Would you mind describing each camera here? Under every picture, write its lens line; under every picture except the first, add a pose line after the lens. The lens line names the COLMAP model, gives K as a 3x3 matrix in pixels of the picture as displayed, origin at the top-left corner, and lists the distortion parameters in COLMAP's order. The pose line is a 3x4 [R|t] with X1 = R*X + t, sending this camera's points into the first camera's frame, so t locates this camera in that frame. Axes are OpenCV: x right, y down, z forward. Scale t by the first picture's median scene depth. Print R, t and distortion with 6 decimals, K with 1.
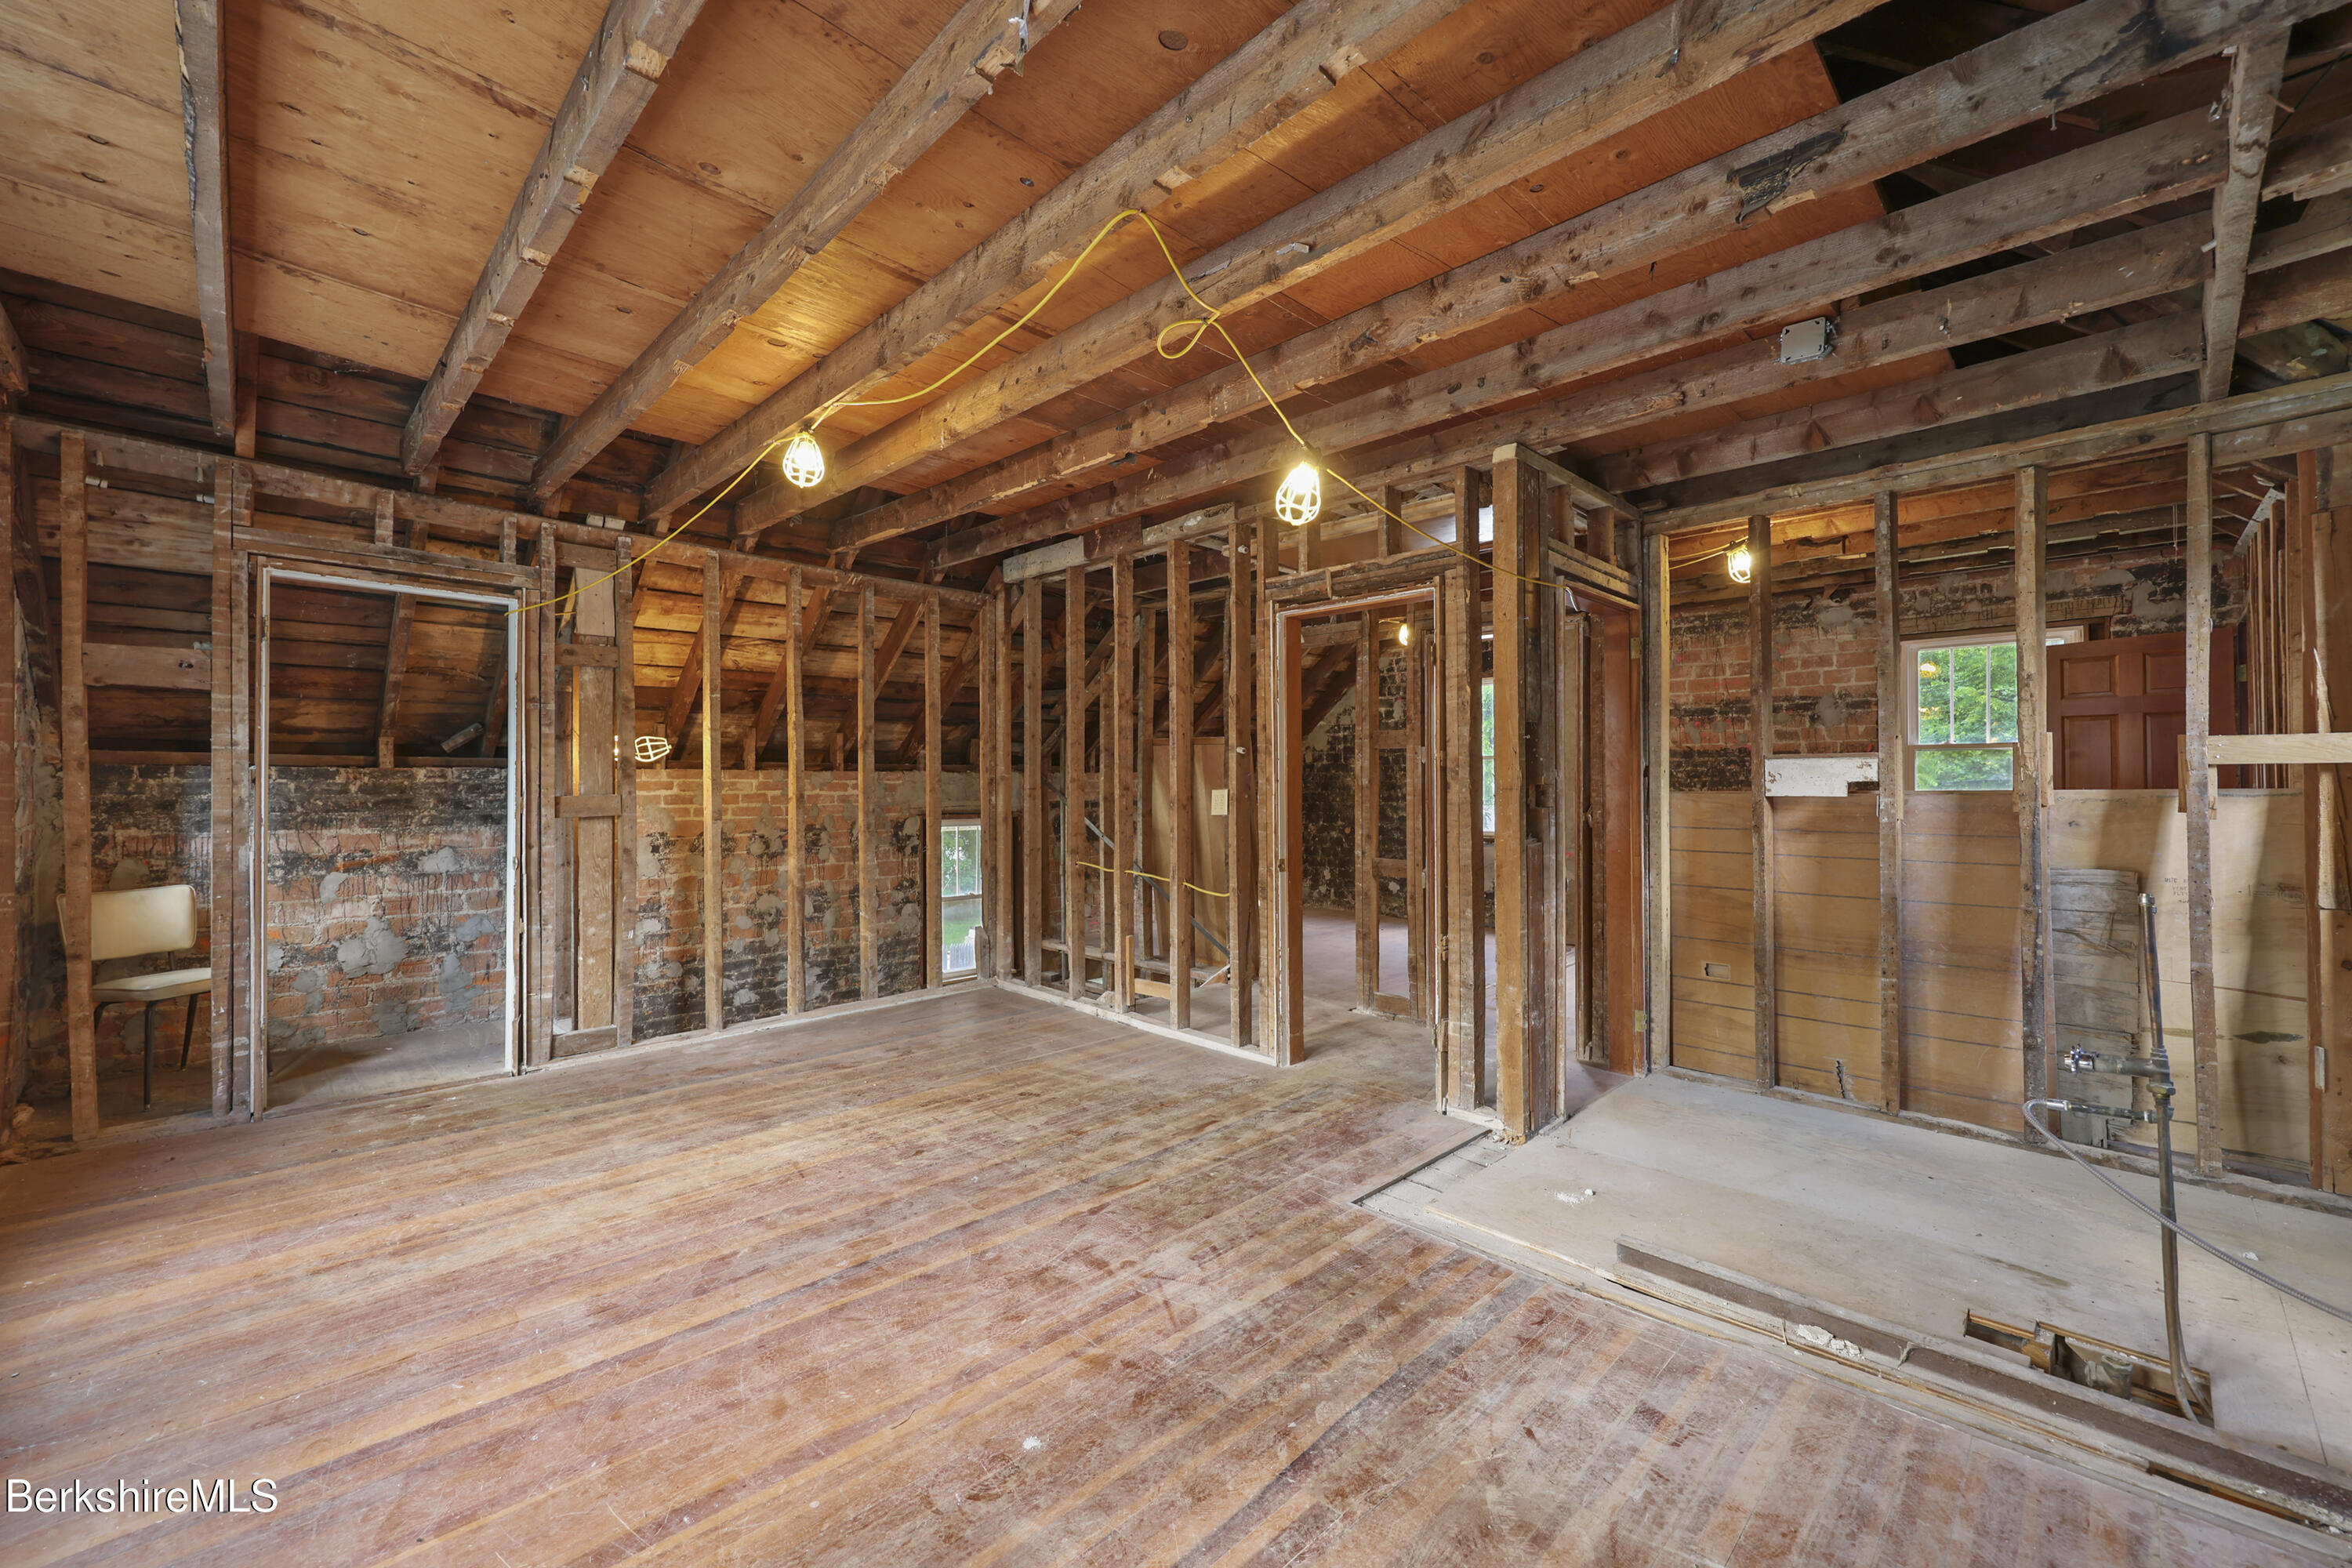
lens RADIAL K [[957.1, 0, 1180.7], [0, 957.1, 777.3], [0, 0, 1]] dist [-0.001095, -0.000125]
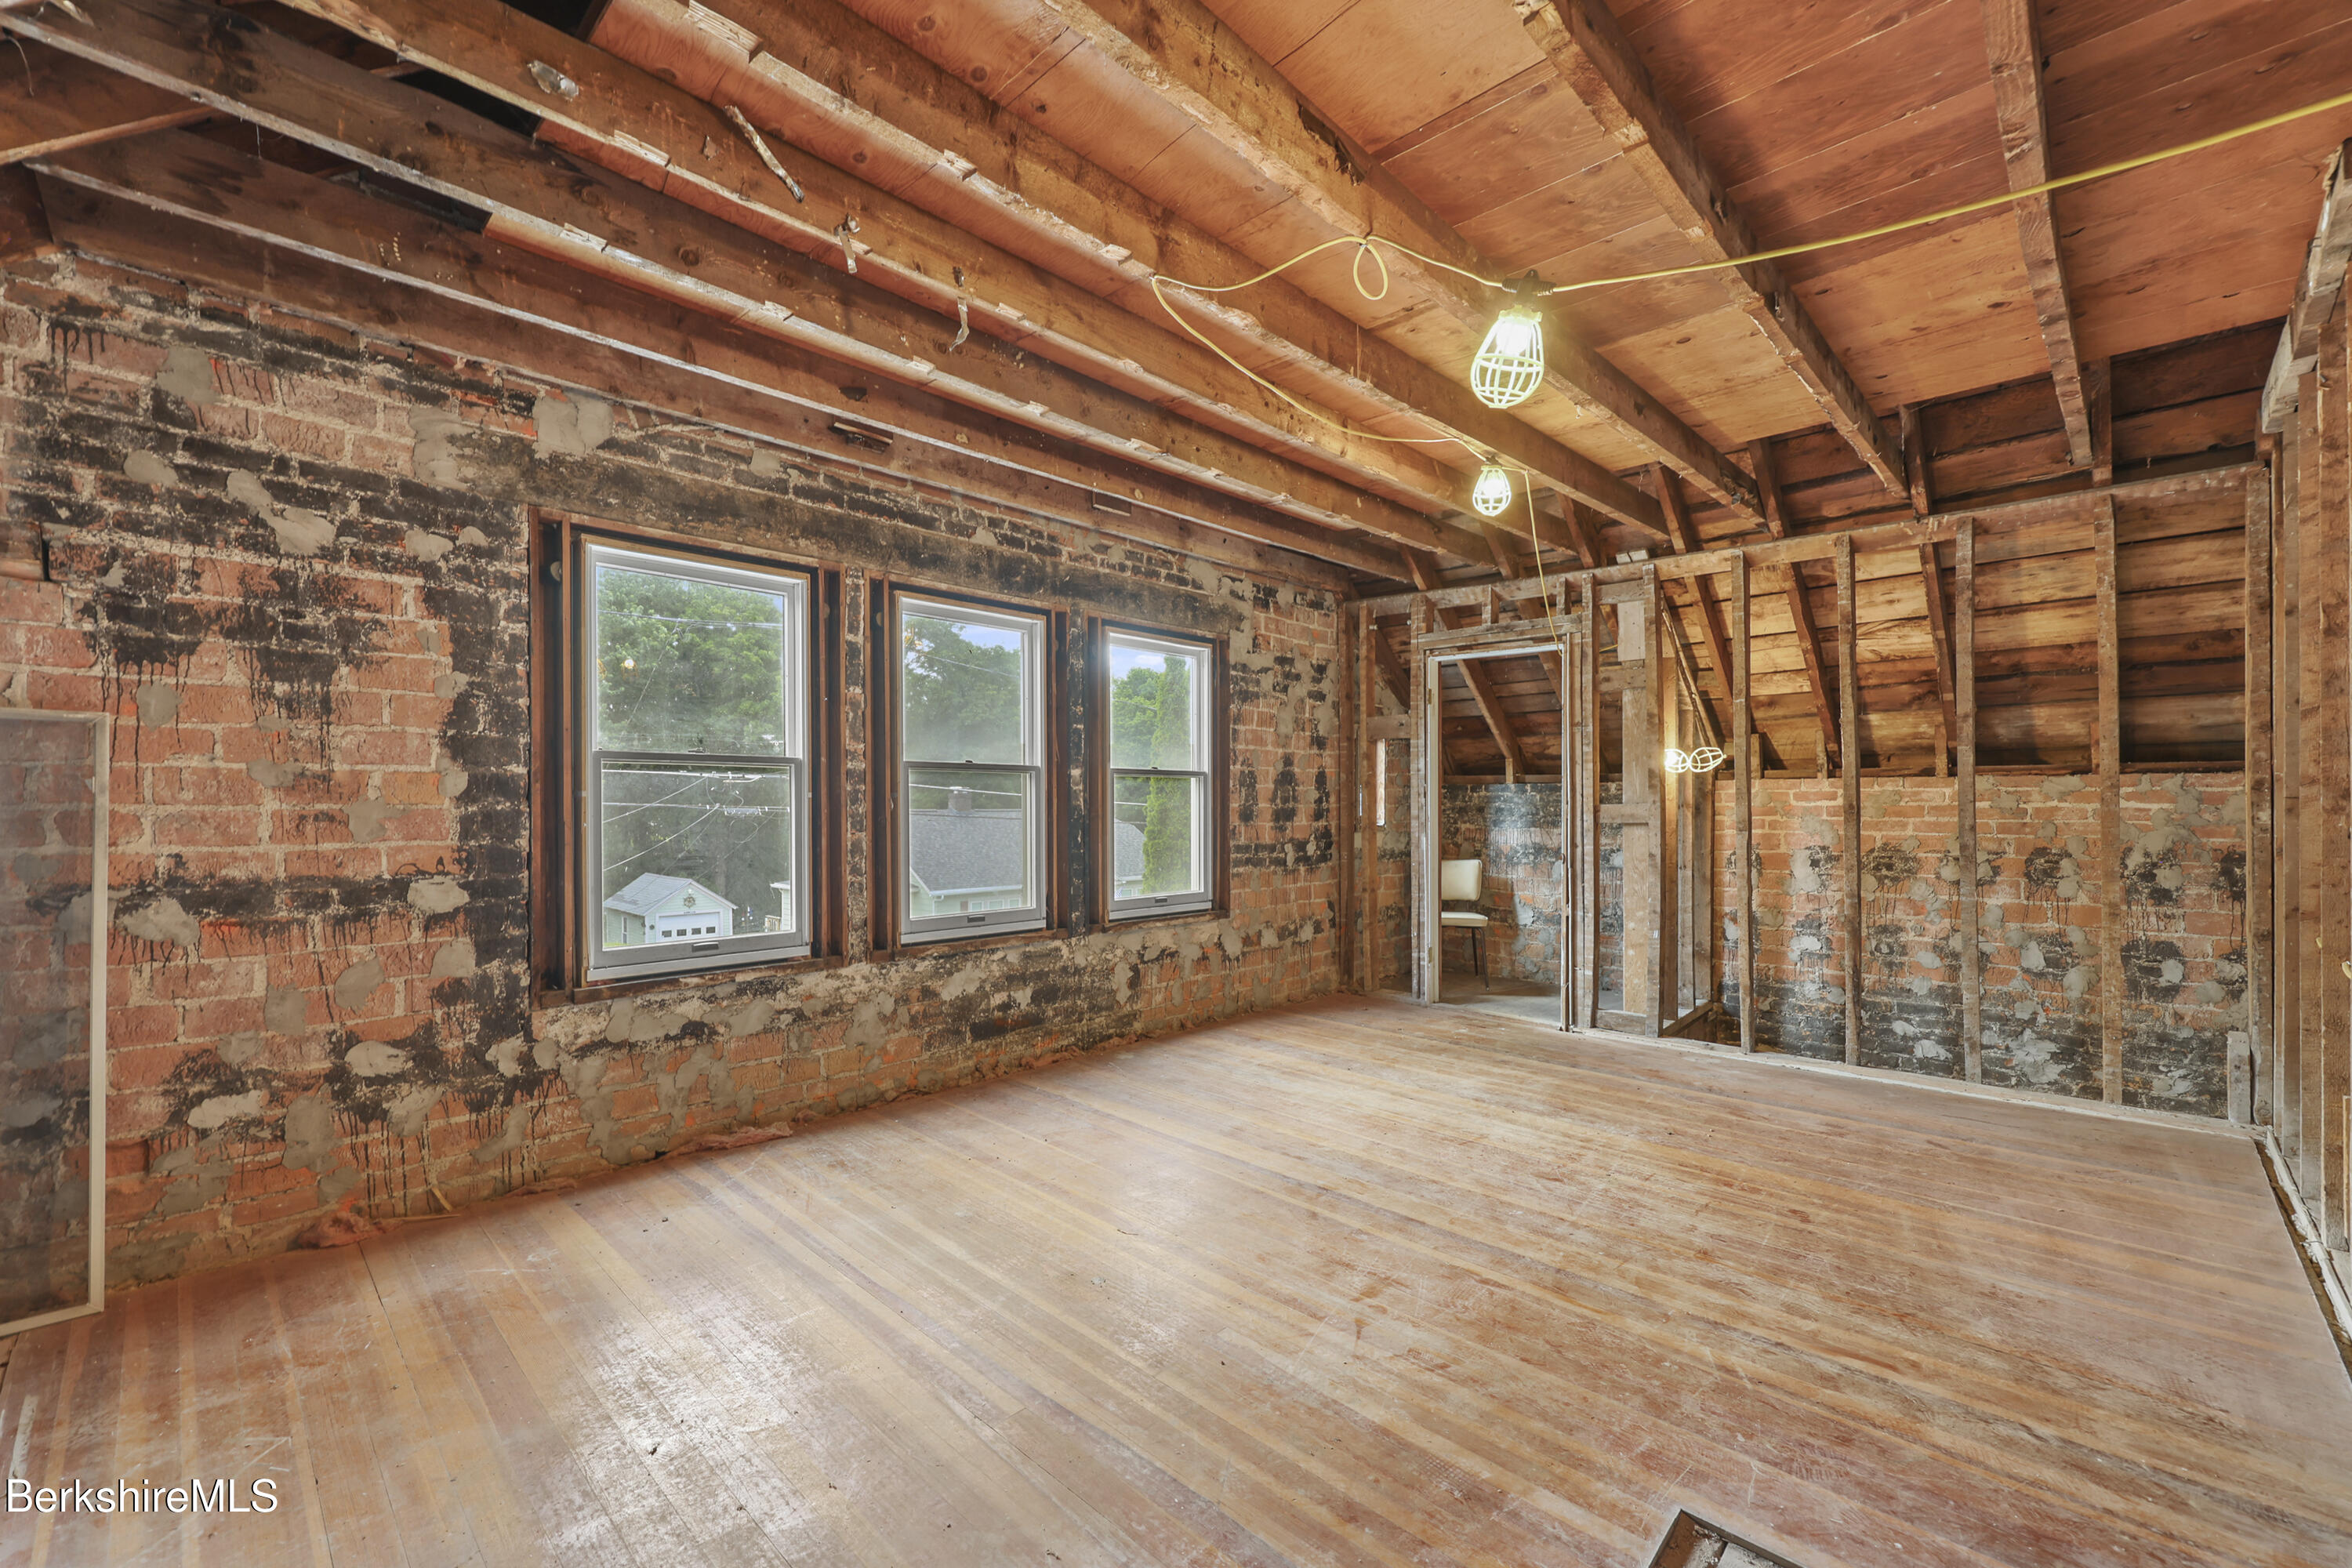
lens RADIAL K [[953.8, 0, 1180.5], [0, 953.8, 803.9], [0, 0, 1]] dist [0.000346, -0.000108]
pose [[0.015358, 0.002620, -0.999879, 0.624299], [0.008041, 0.999964, 0.002743, 0.014438], [0.999850, -0.008082, 0.015336, 0.582976]]
